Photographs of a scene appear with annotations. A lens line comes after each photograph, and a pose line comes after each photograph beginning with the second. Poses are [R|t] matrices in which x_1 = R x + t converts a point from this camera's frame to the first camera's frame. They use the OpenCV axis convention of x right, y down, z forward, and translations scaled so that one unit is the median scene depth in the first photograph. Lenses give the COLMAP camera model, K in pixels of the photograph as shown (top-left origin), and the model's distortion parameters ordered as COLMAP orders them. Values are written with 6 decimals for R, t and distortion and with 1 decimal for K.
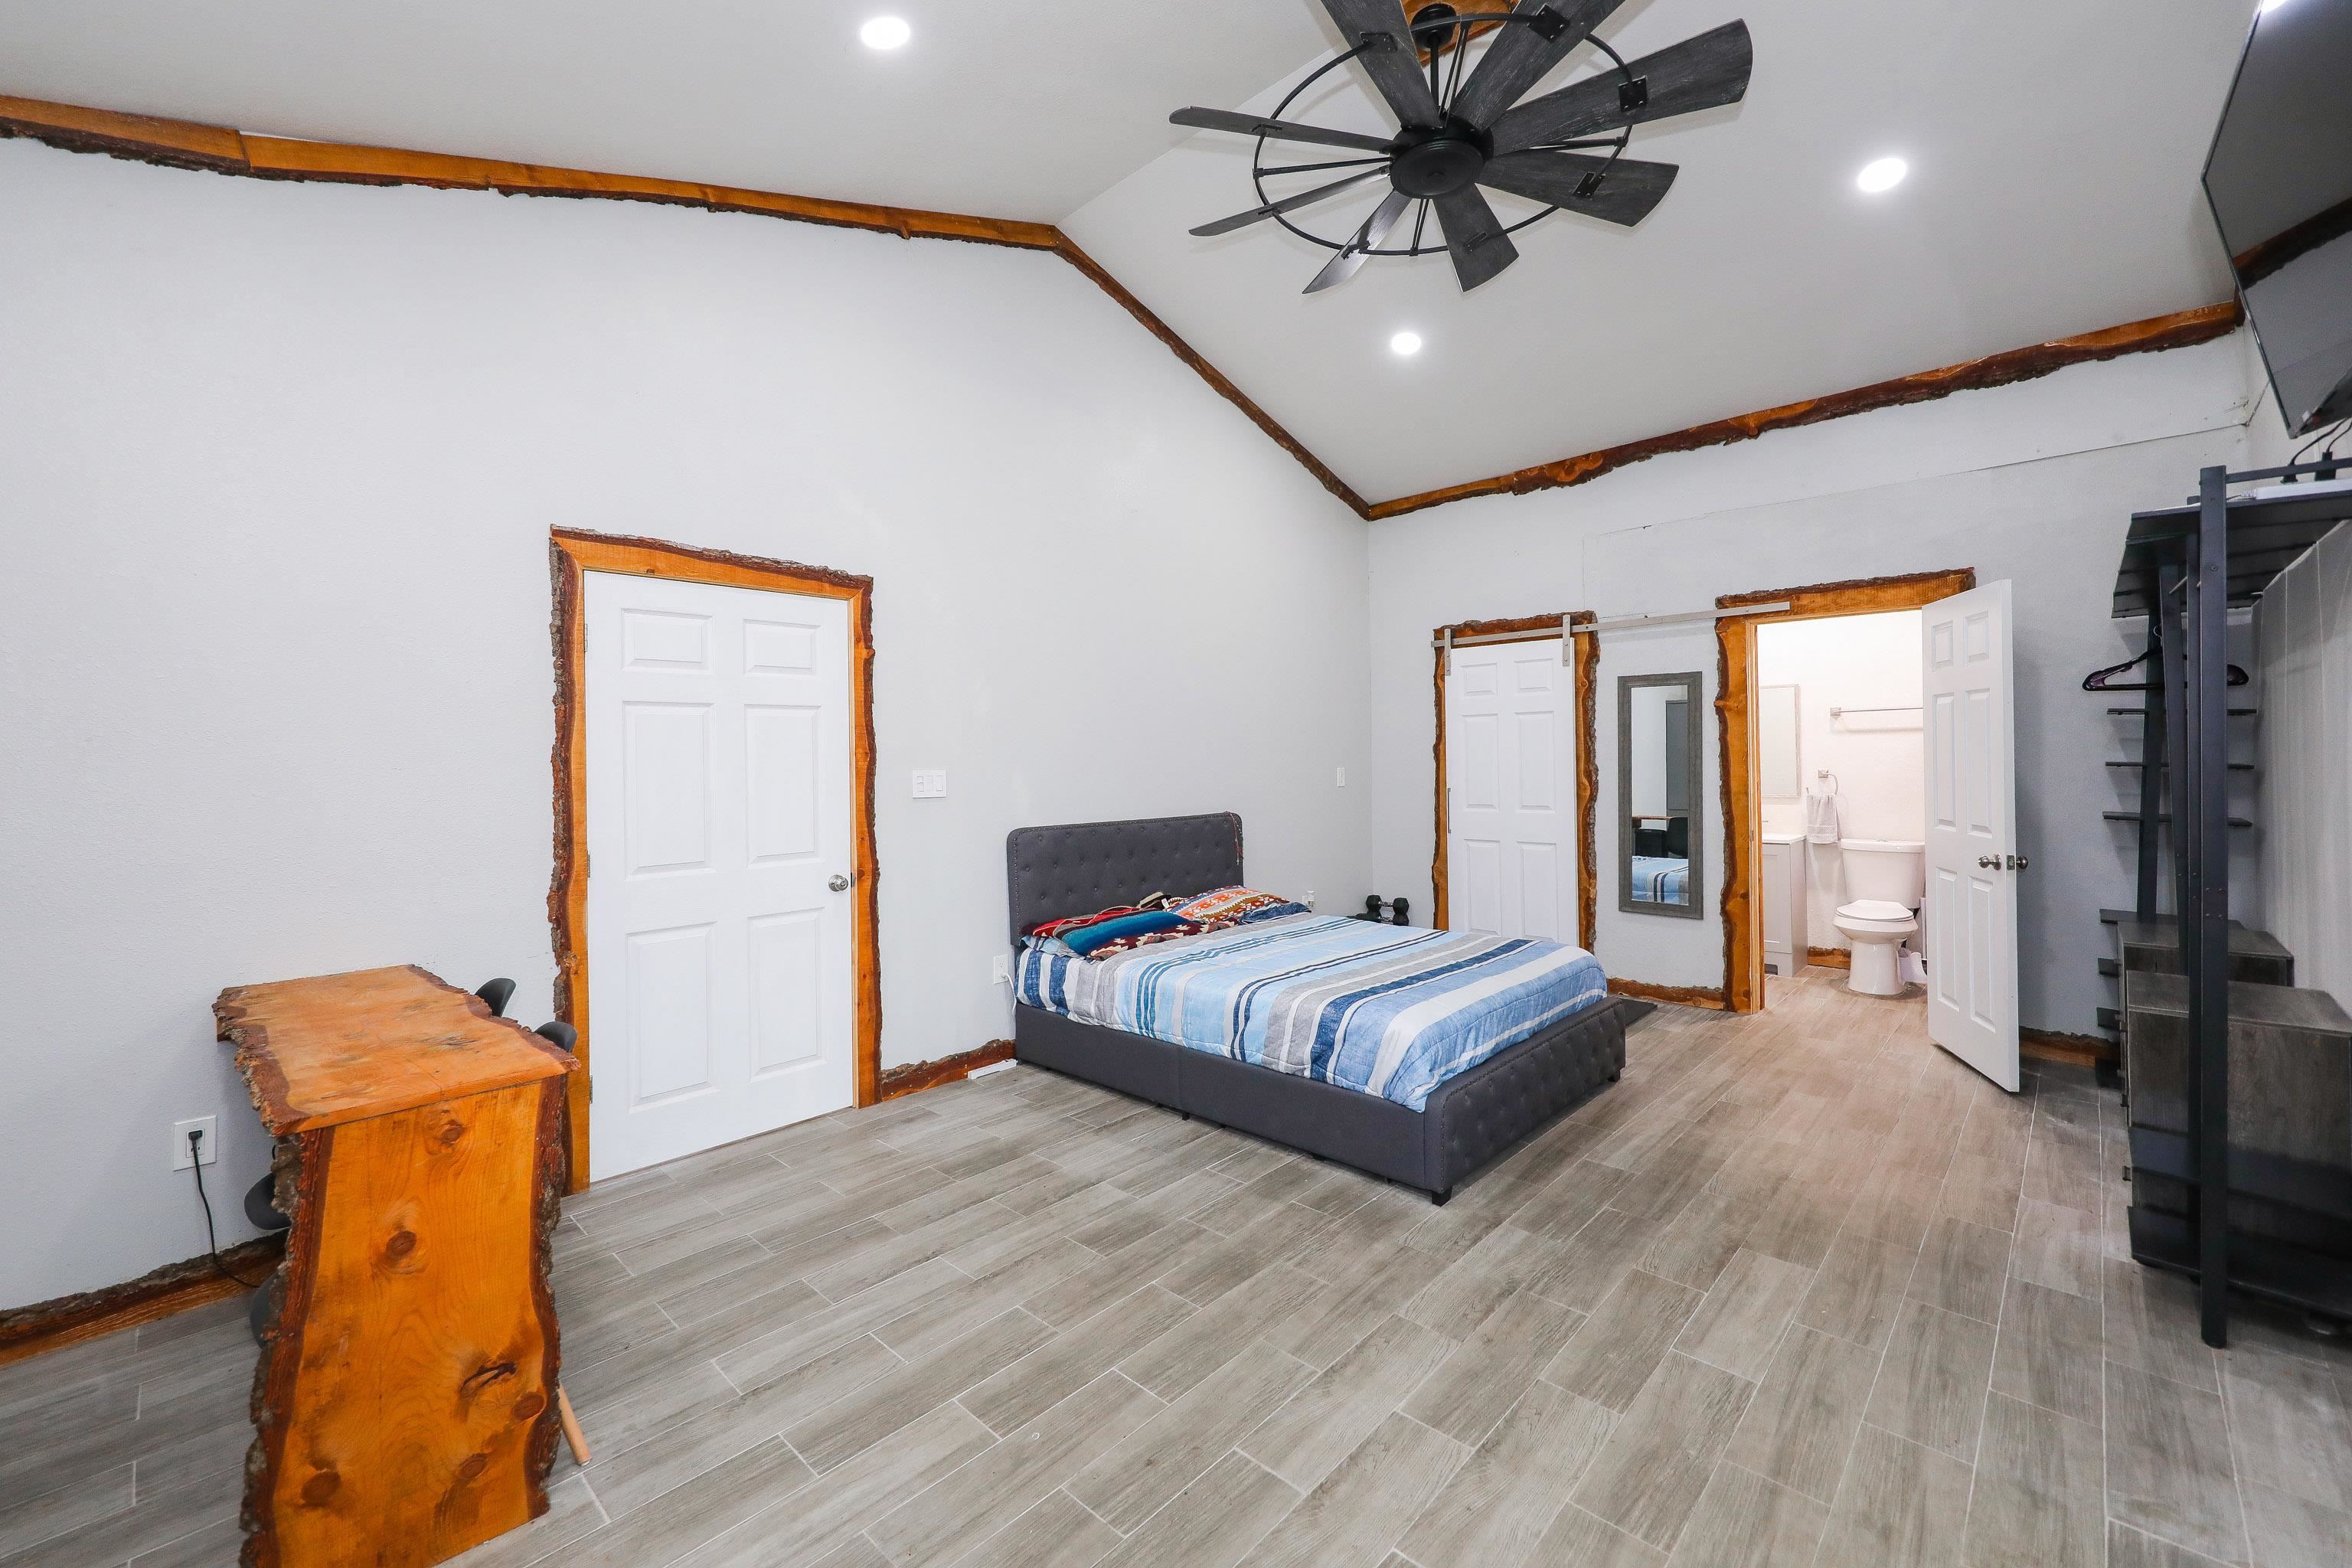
lens RADIAL K [[965.5, 0, 1174.3], [0, 965.5, 756.8], [0, 0, 1]] dist [0.017744, -0.008324]
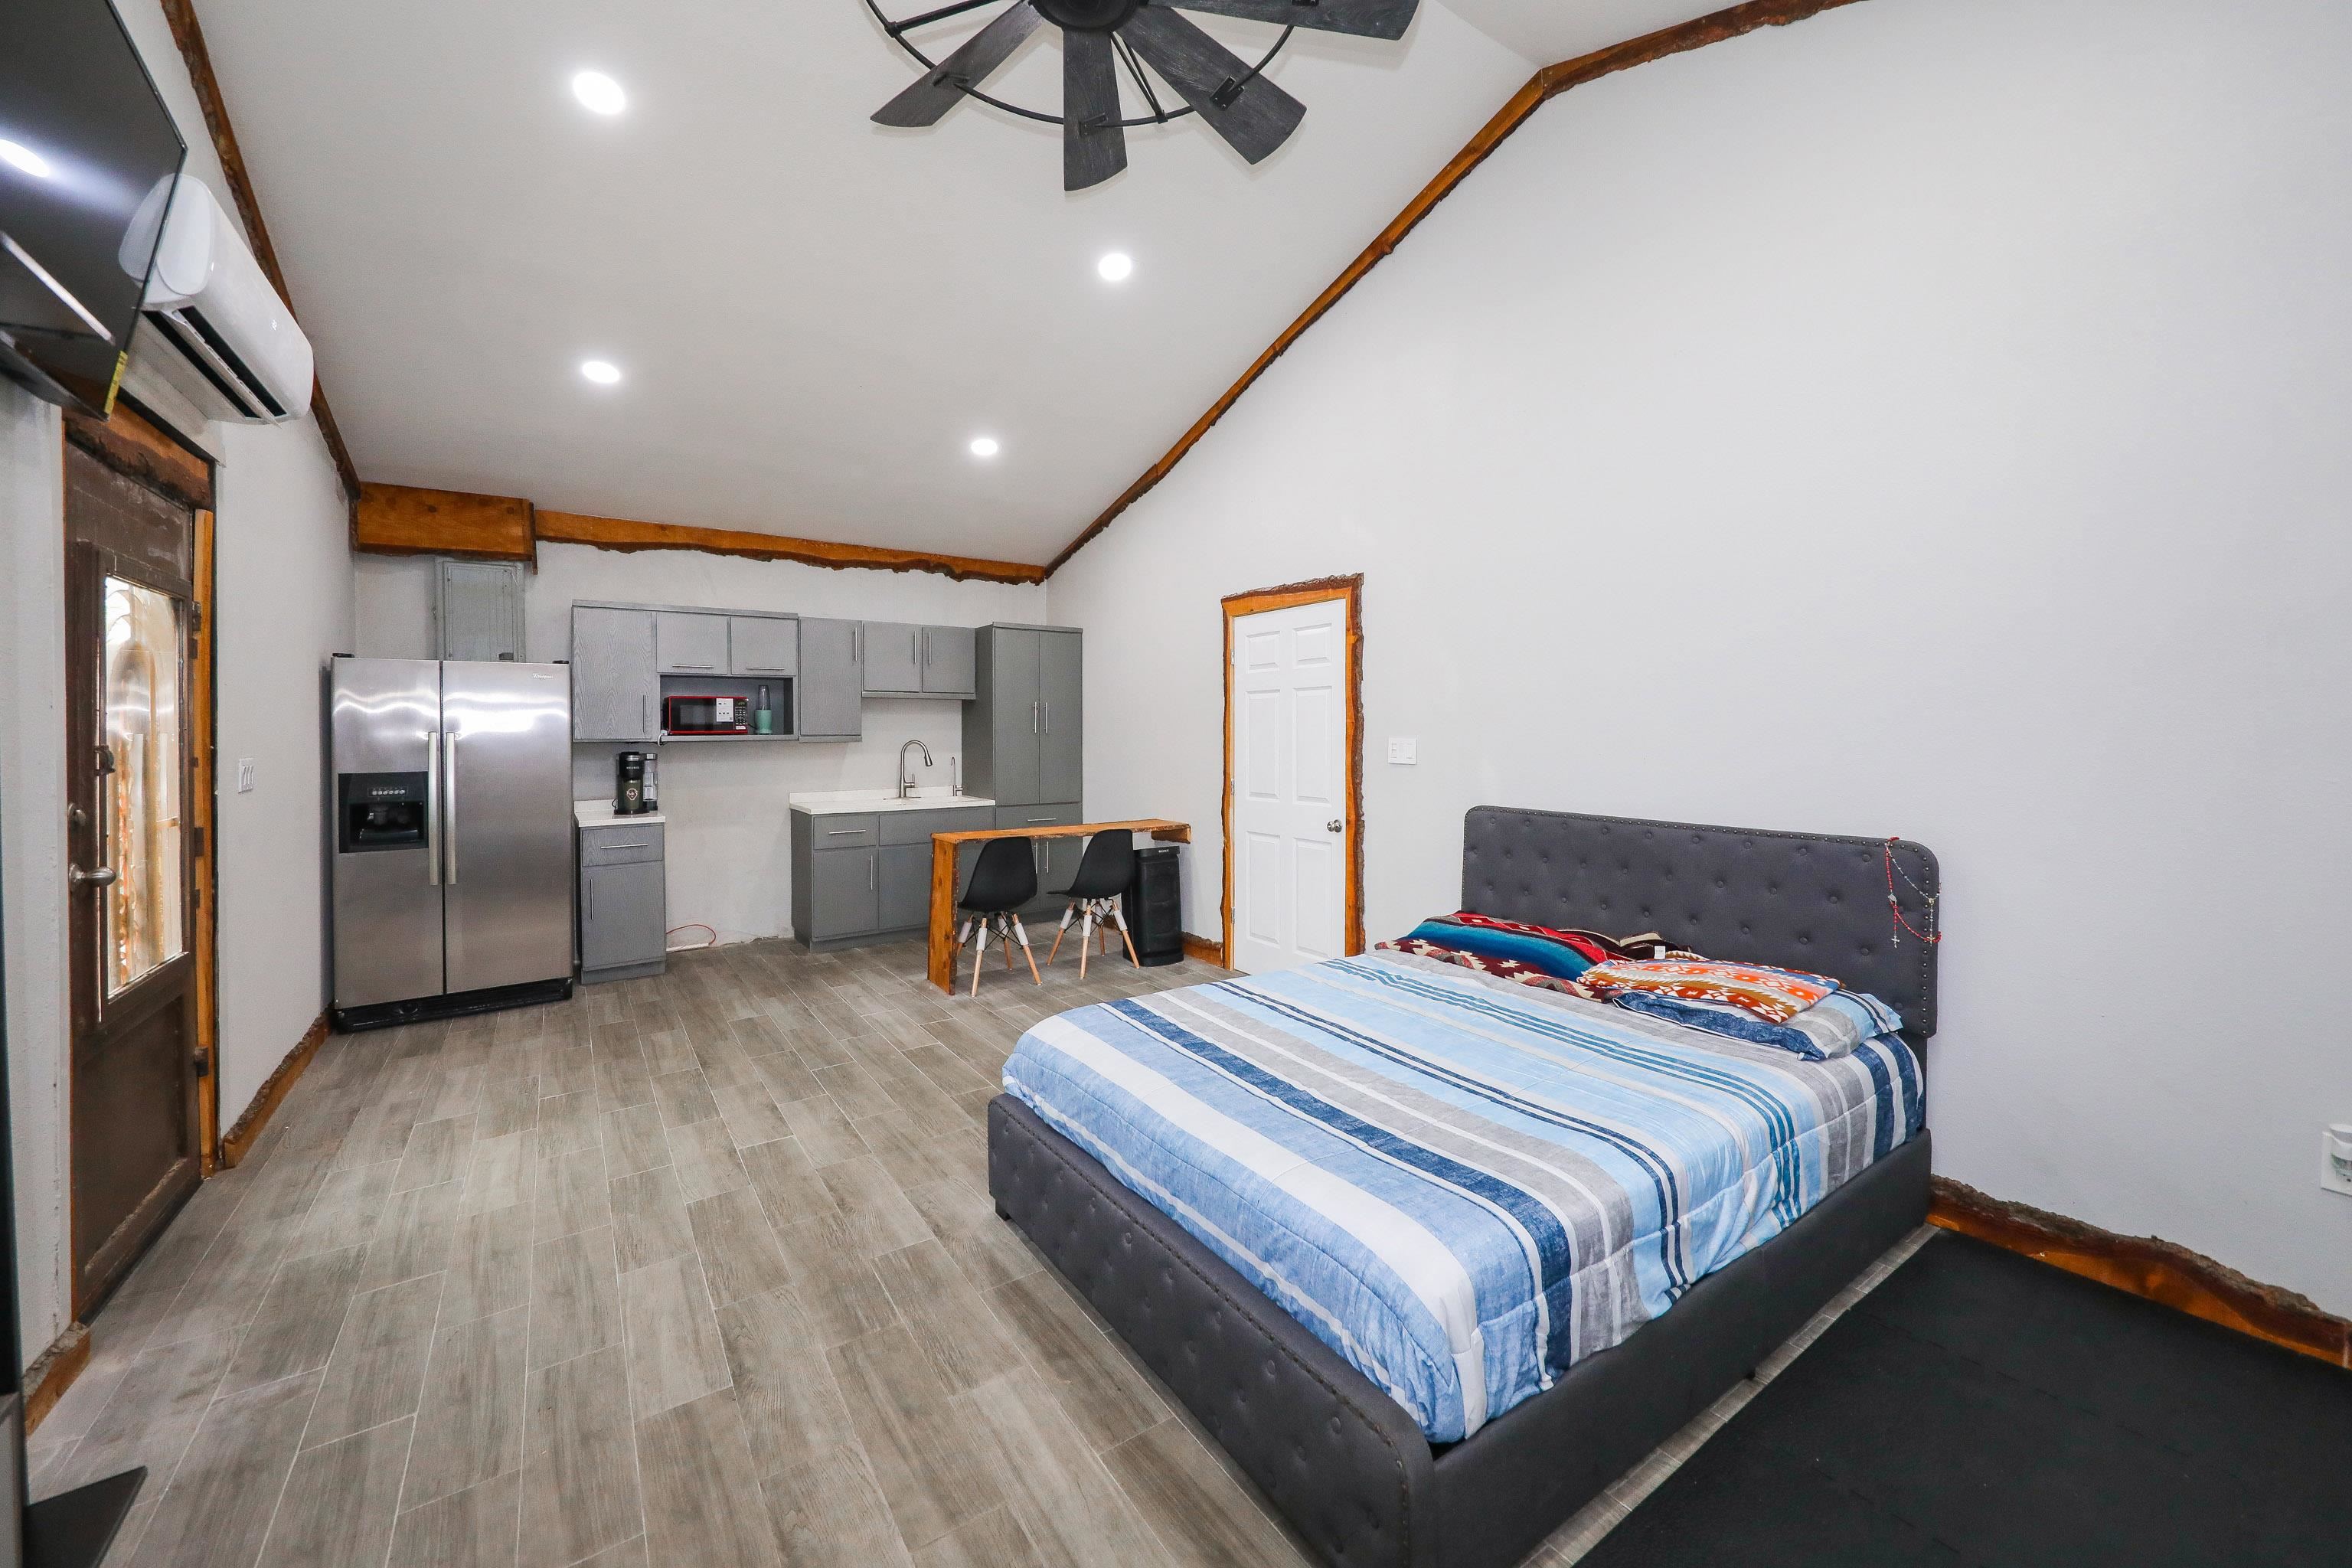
lens RADIAL K [[902.2, 0, 1185.1], [0, 902.2, 738.2], [0, 0, 1]] dist [0.009482, -0.006852]
pose [[-0.206985, 0.023434, -0.978063, 0.819476], [0.006739, 0.999724, 0.022527, -0.011301], [0.978321, -0.001928, -0.207086, 1.028976]]
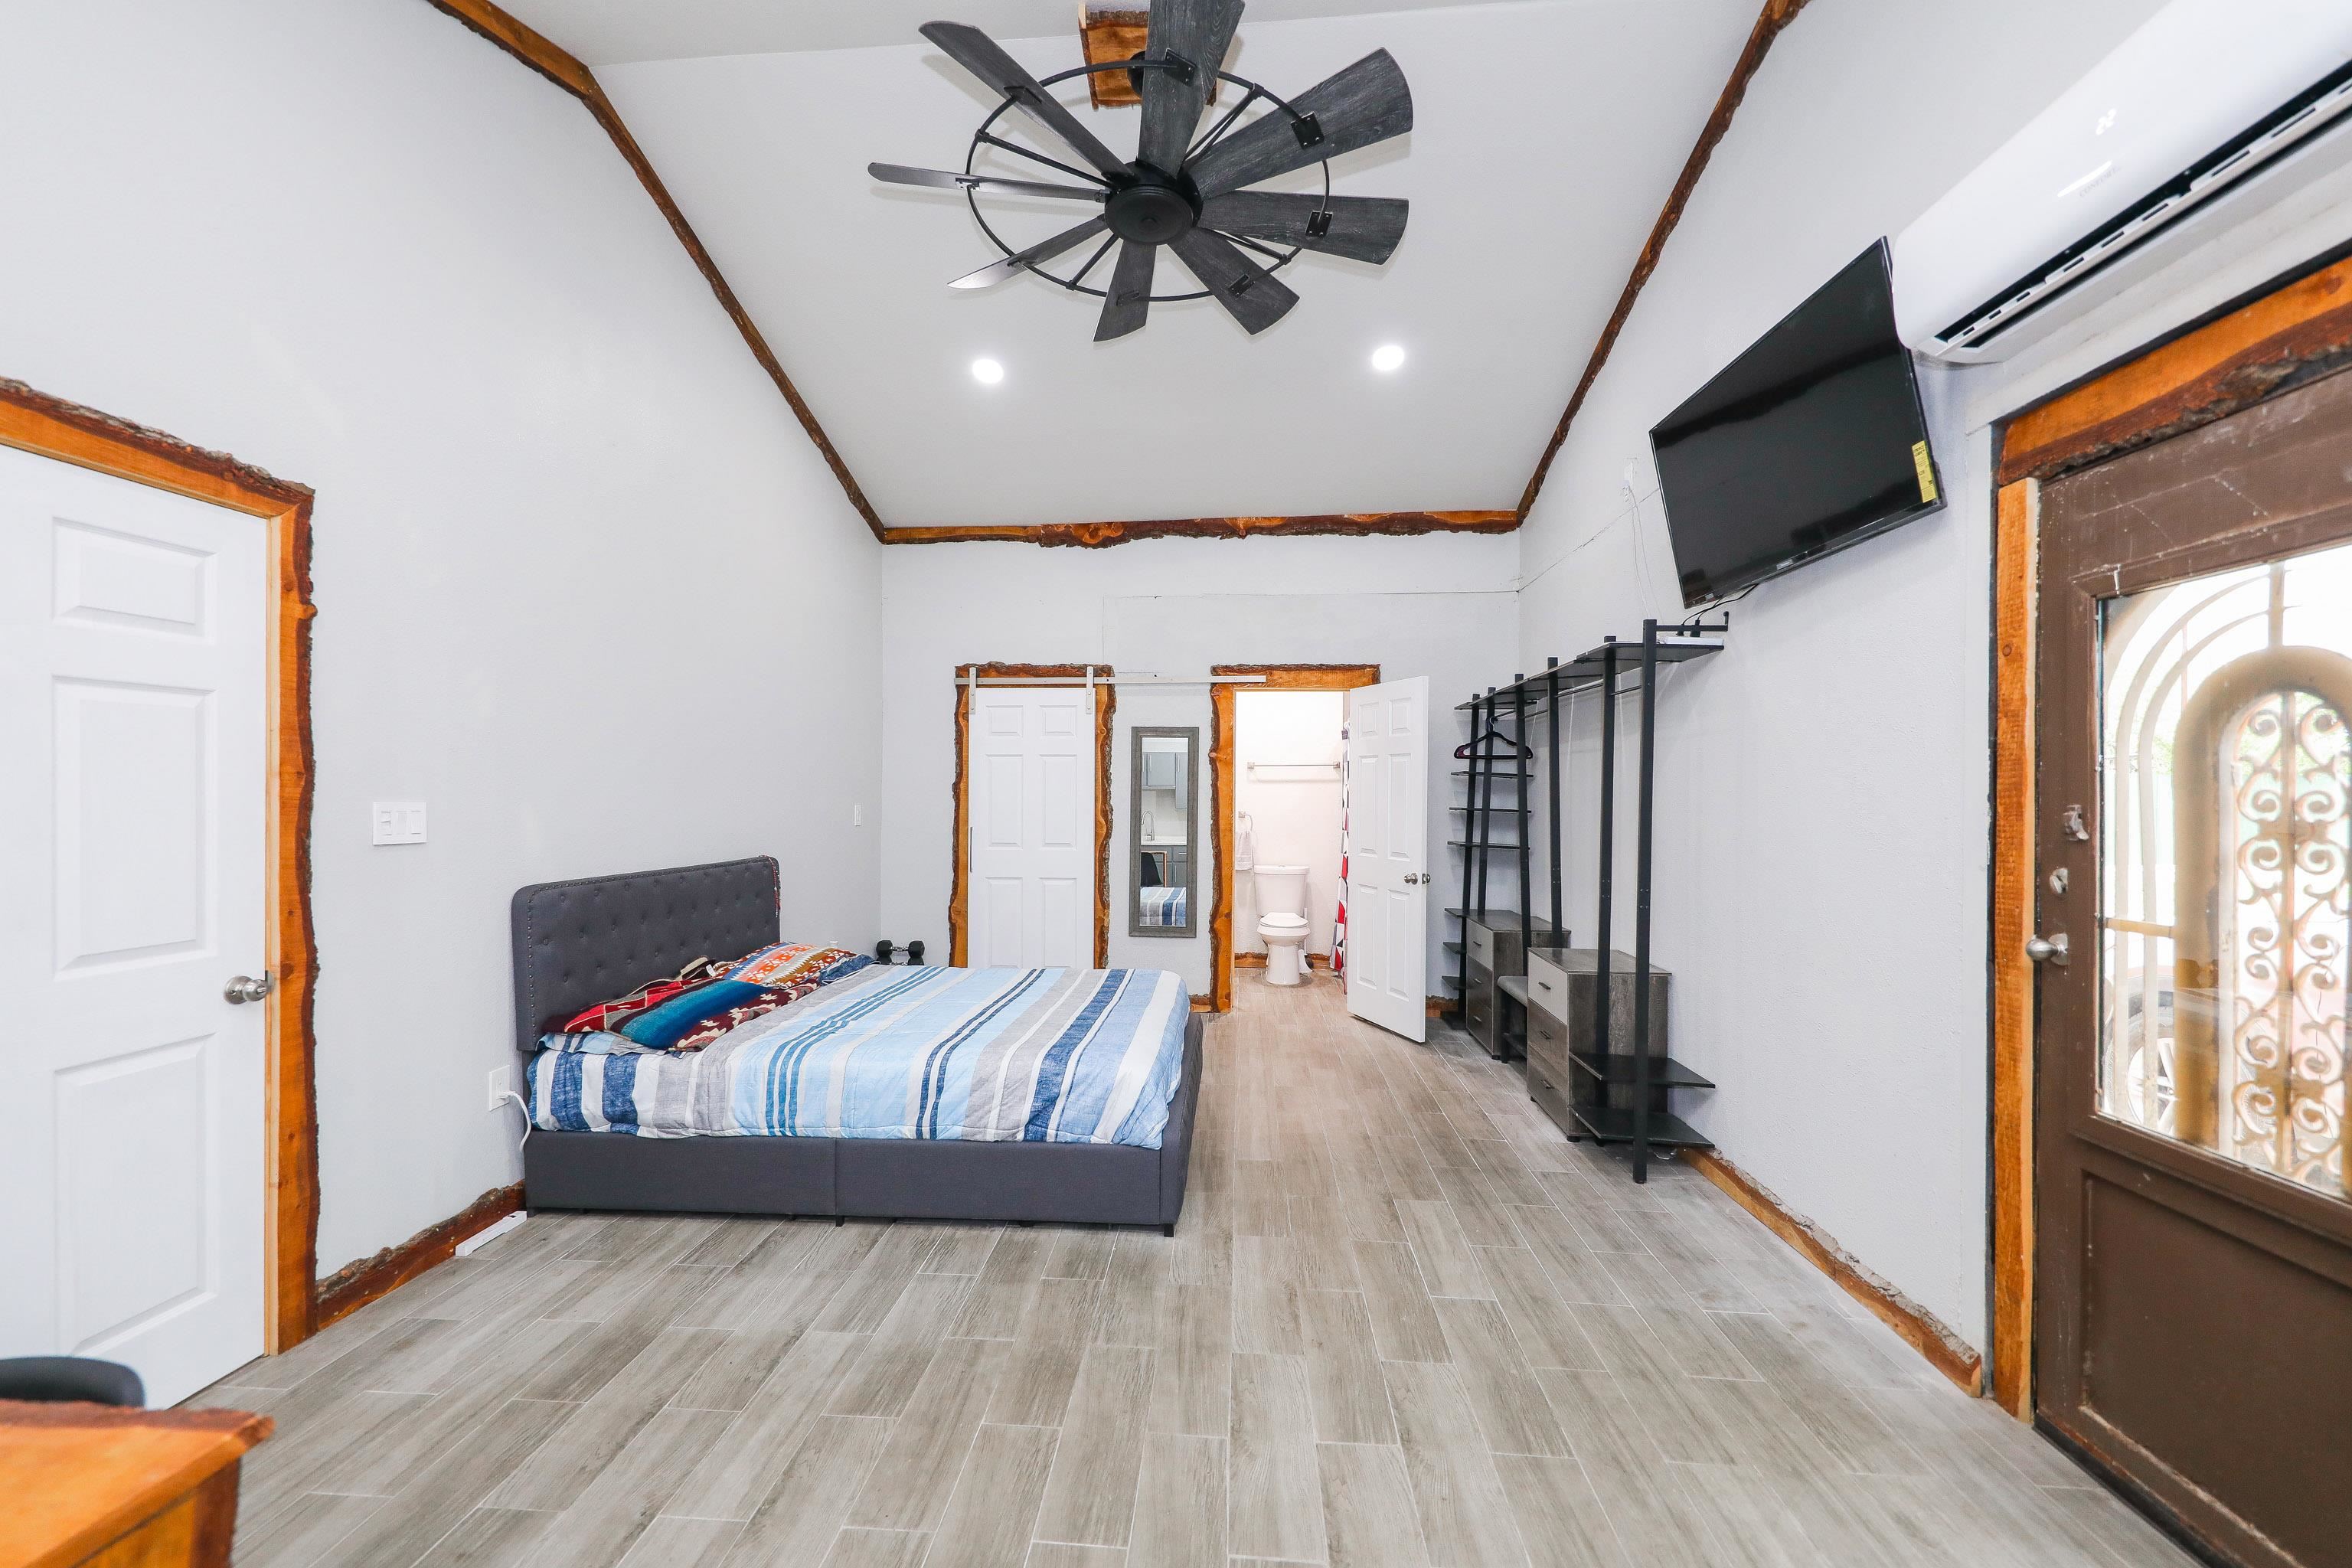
lens RADIAL K [[942.7, 0, 1176.6], [0, 942.7, 801.3], [0, 0, 1]] dist [0.015191, -0.007348]
pose [[0.769191, 0.013972, 0.638867, -0.274977], [-0.017338, 0.999849, -0.000991, 0.004975], [-0.638784, -0.010315, 0.769317, 0.179670]]
